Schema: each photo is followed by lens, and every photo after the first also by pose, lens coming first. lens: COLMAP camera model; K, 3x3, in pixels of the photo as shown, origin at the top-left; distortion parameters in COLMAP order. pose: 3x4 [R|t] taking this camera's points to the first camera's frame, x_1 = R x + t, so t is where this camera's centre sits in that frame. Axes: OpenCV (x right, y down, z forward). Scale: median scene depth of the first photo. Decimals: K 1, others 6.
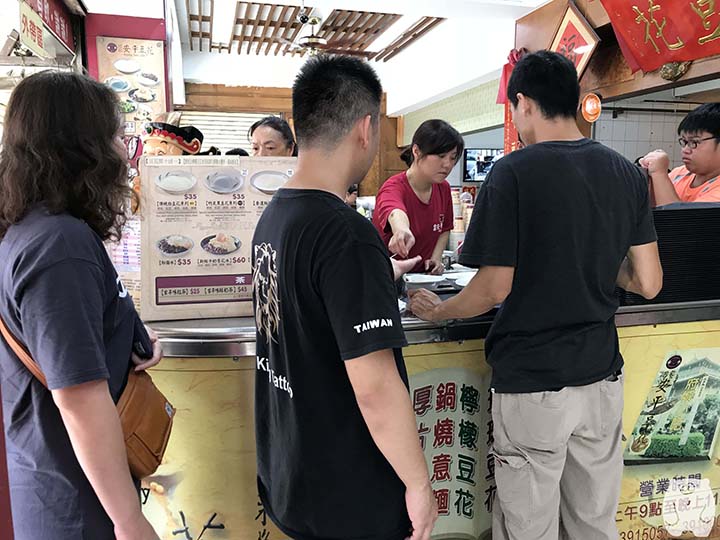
lens RADIAL K [[591.5, 0, 360.0], [0, 591.5, 270.0], [0, 0, 1]] dist [0.077233, -0.103287]
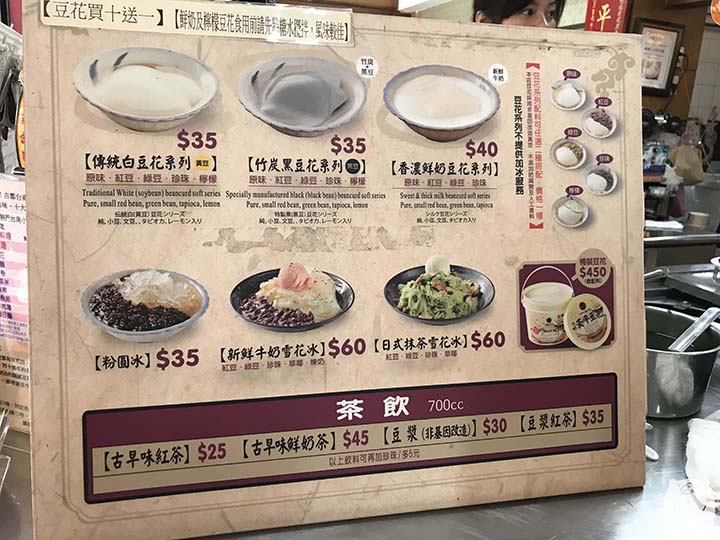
lens RADIAL K [[591.5, 0, 360.0], [0, 591.5, 270.0], [0, 0, 1]] dist [0.077233, -0.103287]
pose [[0.996355, -0.035383, -0.077622, -0.175592], [0.023021, 0.987690, -0.154722, -0.008638], [0.082141, 0.152371, 0.984904, 0.696376]]
